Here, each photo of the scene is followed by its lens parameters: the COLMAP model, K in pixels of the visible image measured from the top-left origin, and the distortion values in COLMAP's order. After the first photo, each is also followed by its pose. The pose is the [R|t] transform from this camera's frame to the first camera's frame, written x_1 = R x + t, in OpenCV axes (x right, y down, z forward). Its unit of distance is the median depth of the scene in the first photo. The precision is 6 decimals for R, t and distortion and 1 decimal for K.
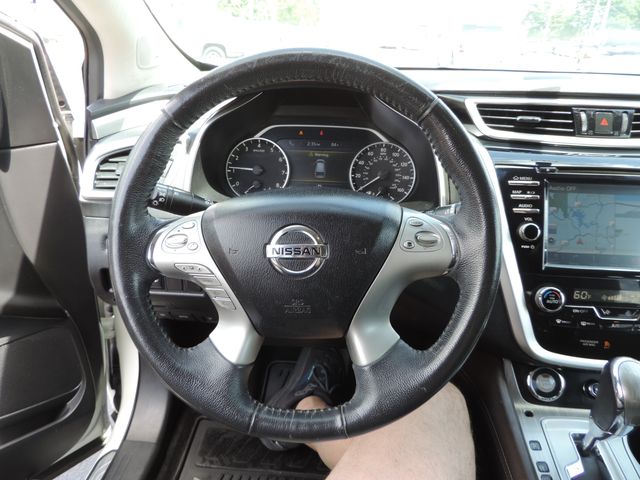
lens RADIAL K [[447.8, 0, 318.6], [0, 447.8, 237.4], [0, 0, 1]] dist [0.000099, 0.001797]
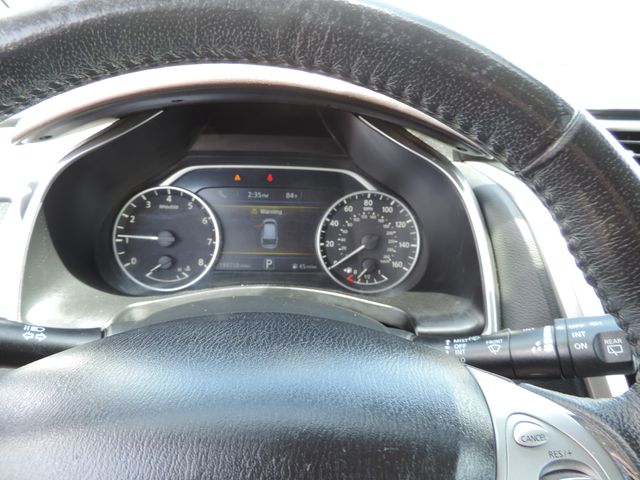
lens RADIAL K [[447.8, 0, 320.8], [0, 447.8, 241.4], [0, 0, 1]] dist [0.000099, 0.001797]
pose [[0.994154, -0.027175, 0.104495, 0.009323], [0.034624, 0.996936, -0.070143, -0.097653], [-0.102269, 0.073351, 0.992049, 0.376598]]
